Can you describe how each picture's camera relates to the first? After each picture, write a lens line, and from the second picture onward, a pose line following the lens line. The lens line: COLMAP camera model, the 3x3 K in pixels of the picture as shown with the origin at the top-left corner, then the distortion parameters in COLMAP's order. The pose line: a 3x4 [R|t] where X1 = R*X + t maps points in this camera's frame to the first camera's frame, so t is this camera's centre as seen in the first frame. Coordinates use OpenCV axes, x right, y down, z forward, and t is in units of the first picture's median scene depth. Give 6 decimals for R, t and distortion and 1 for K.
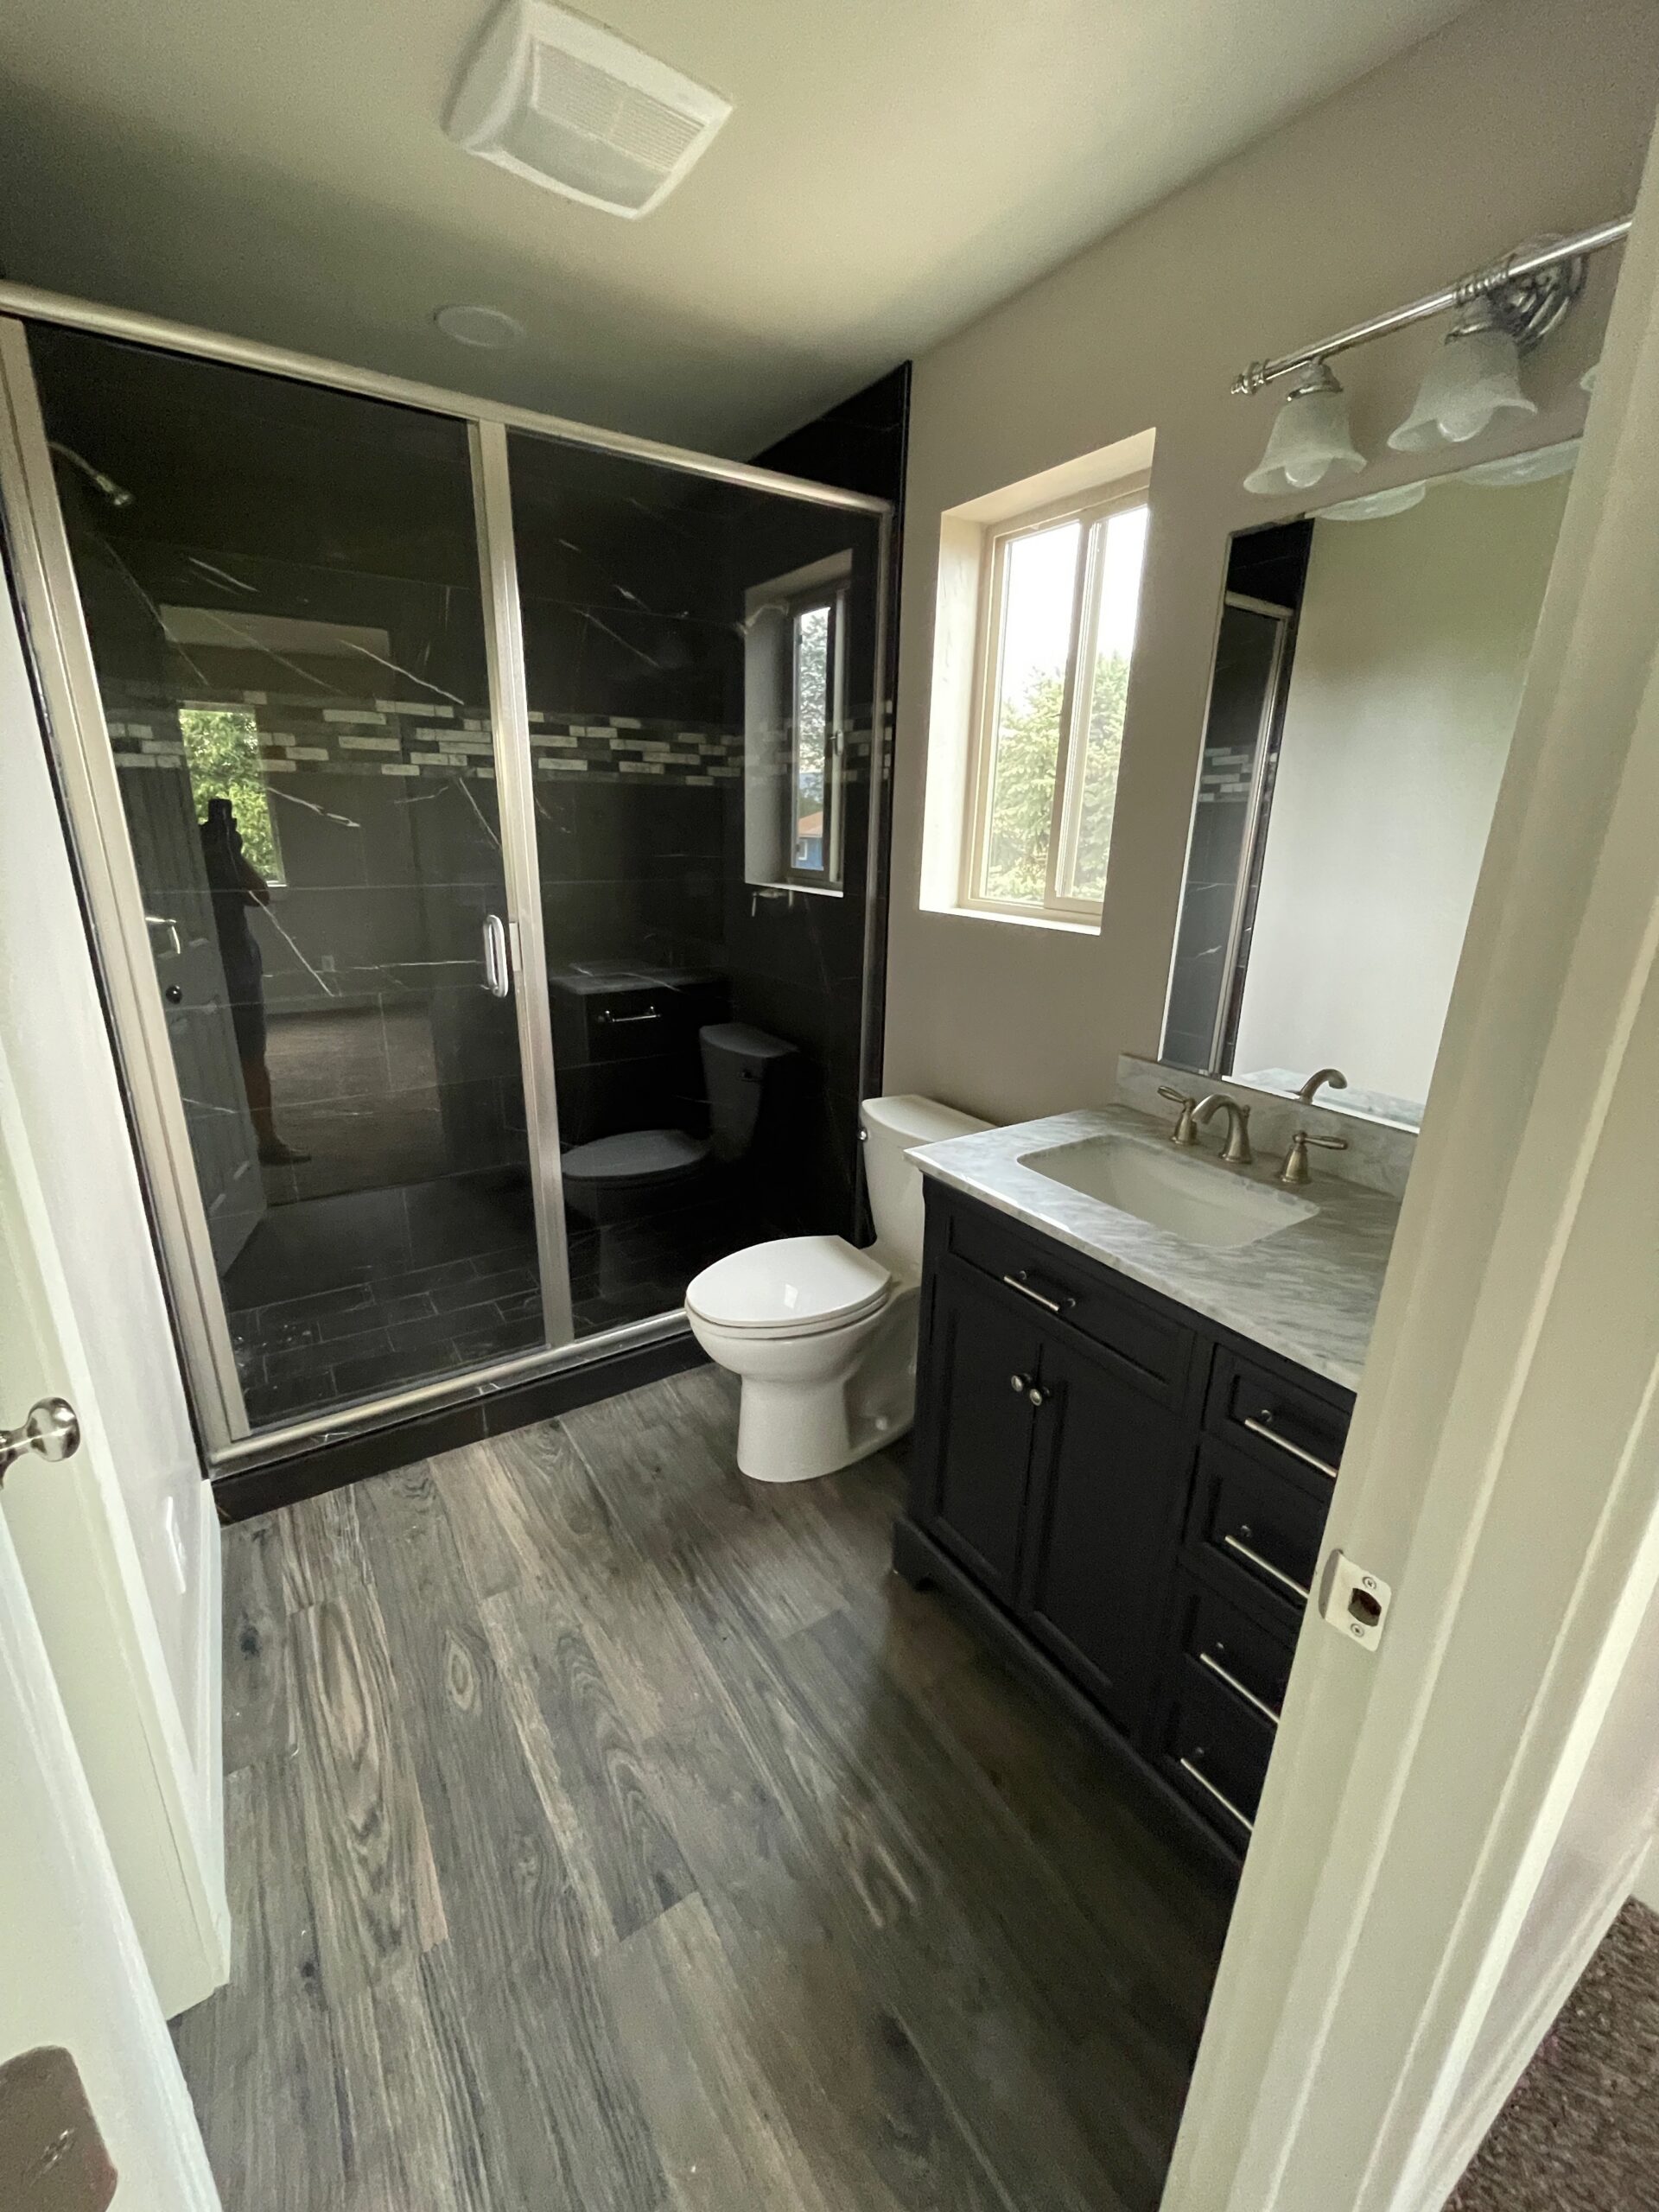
lens RADIAL K [[895.2, 0, 829.8], [0, 895.2, 1102.8], [0, 0, 1]] dist [-0.000560, -0.001067]
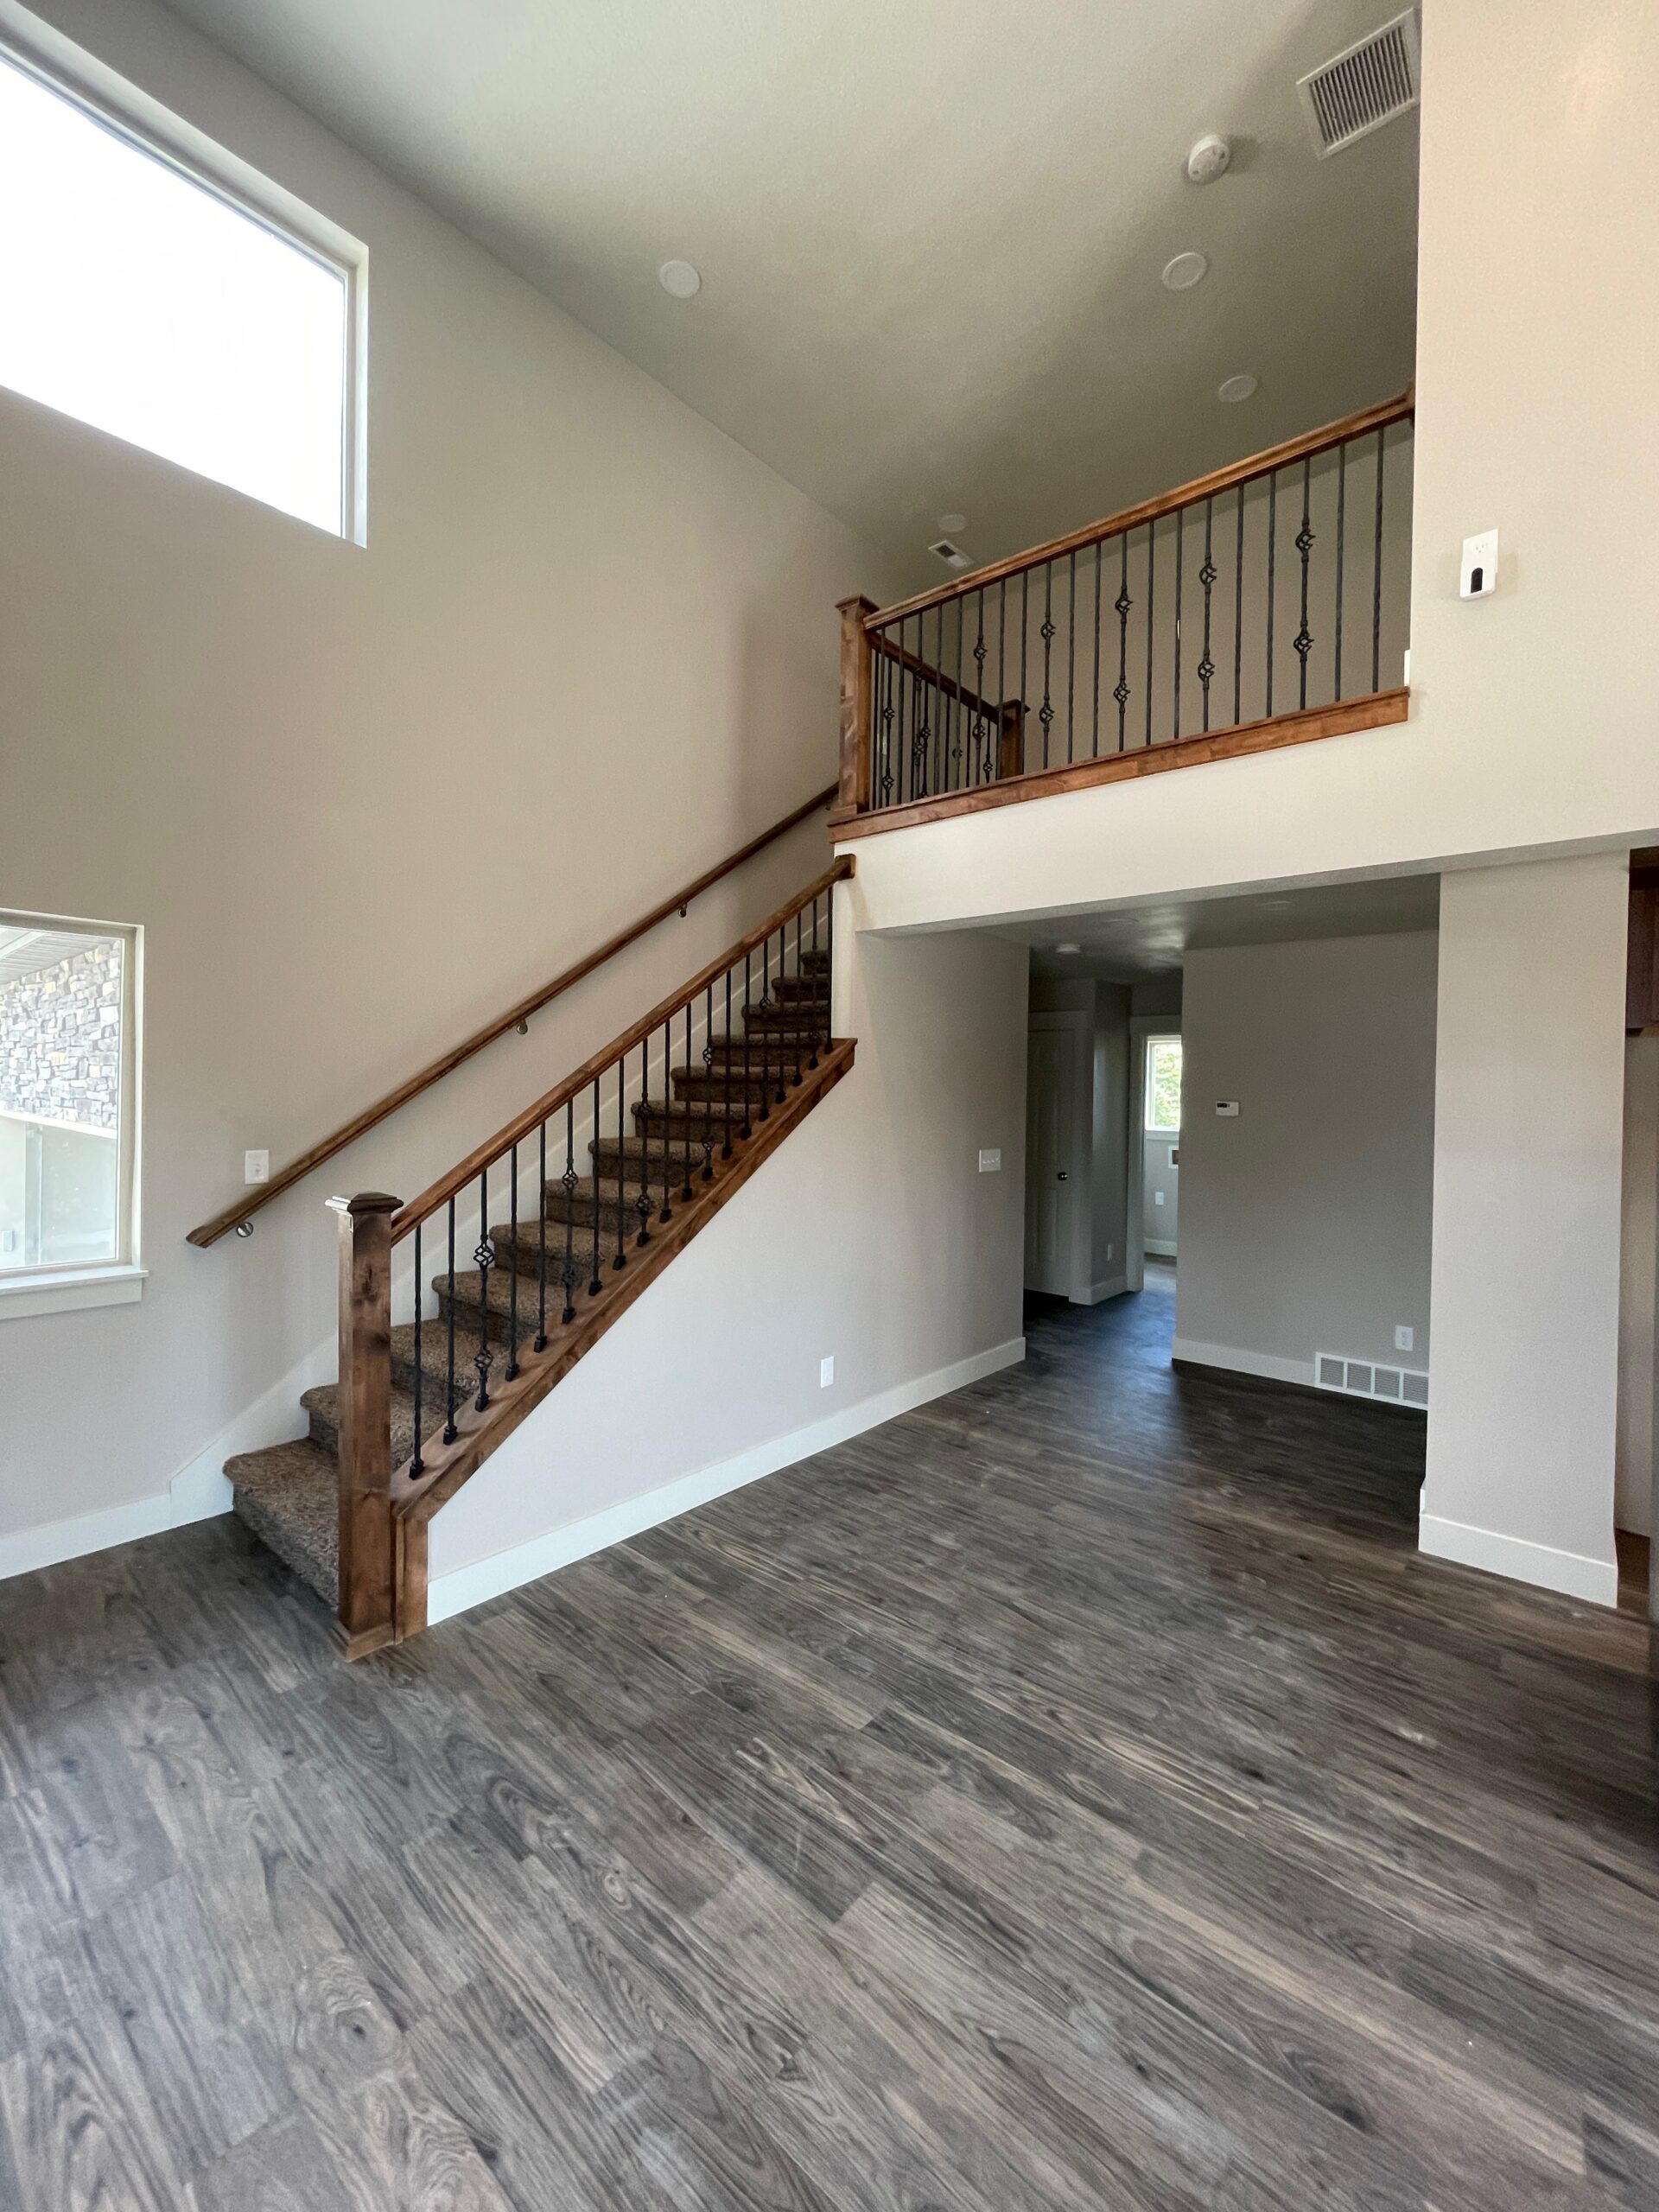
lens RADIAL K [[895.2, 0, 828.2], [0, 895.2, 1098.2], [0, 0, 1]] dist [-0.000560, -0.001067]
pose [[-0.961655, -0.039139, -0.271456, 0.395079], [-0.122612, 0.946701, 0.297866, -0.735898], [0.245329, 0.319727, -0.915198, 1.974513]]
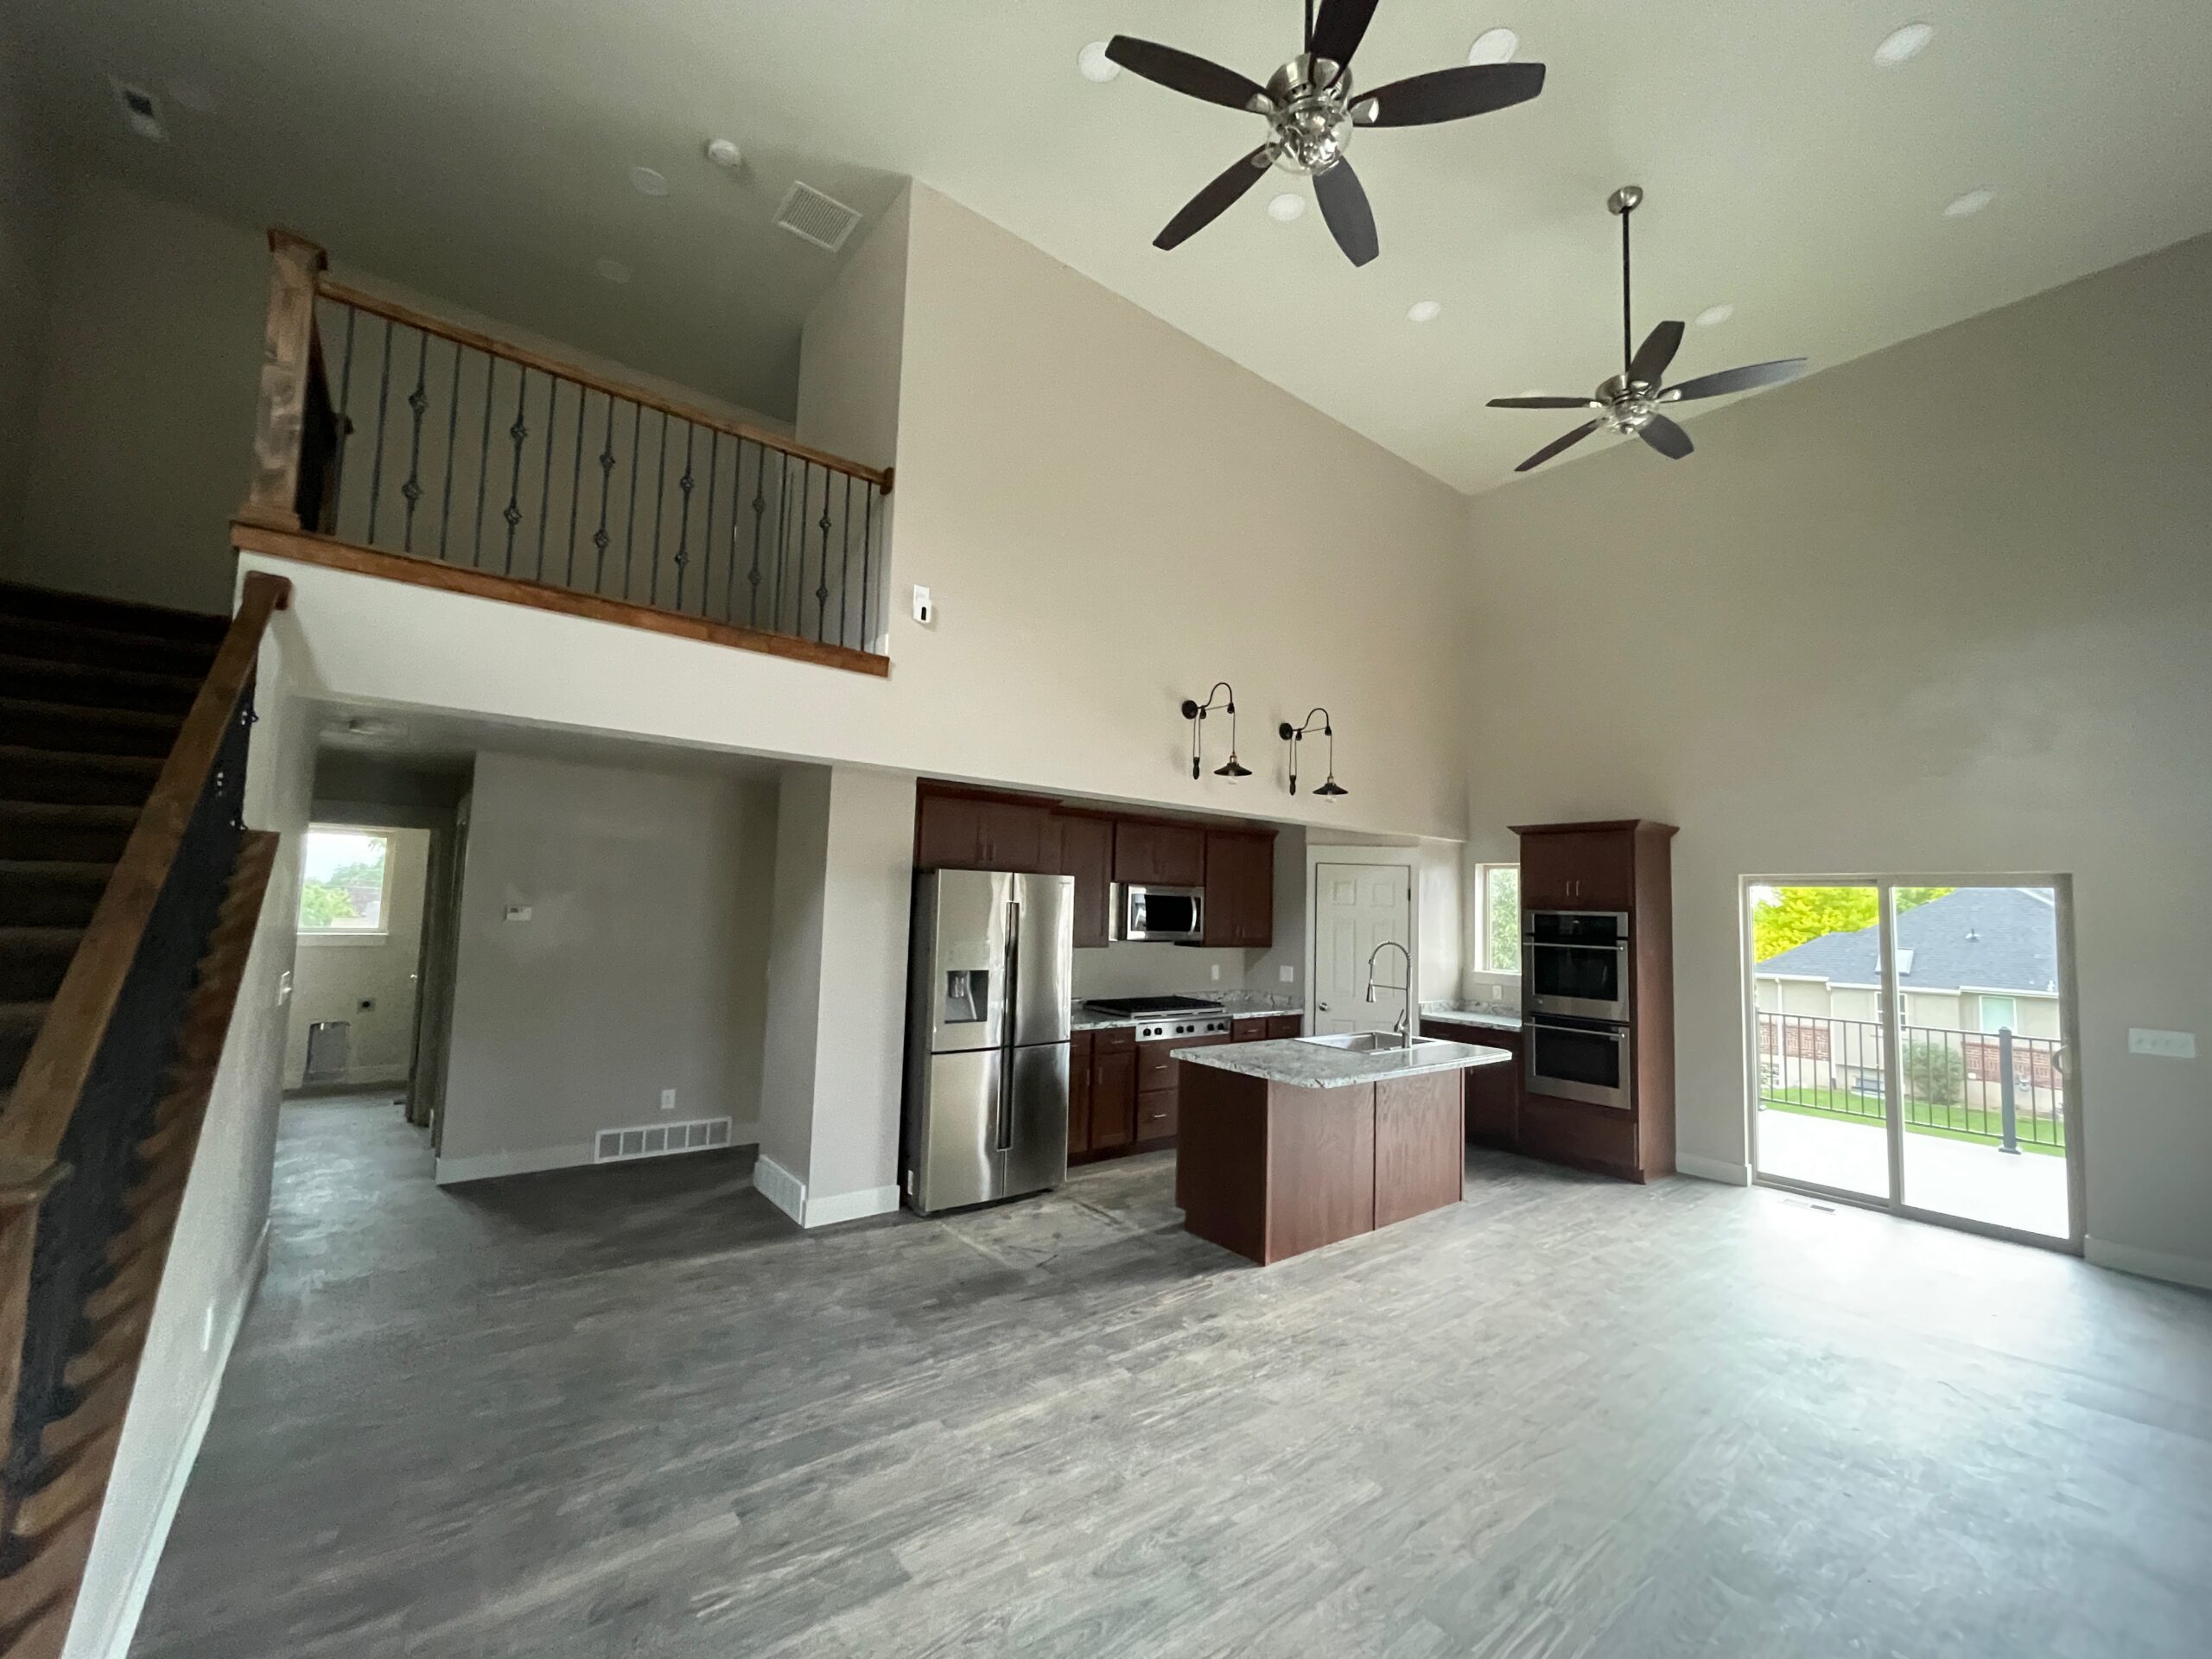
lens RADIAL K [[895.2, 0, 1096.3], [0, 895.2, 836.6], [0, 0, 1]] dist [-0.000560, -0.001067]
pose [[0.088327, -0.101016, -0.990956, 1.738819], [-0.334374, 0.934111, -0.125025, -0.441086], [0.938292, 0.342393, 0.048730, 0.997583]]
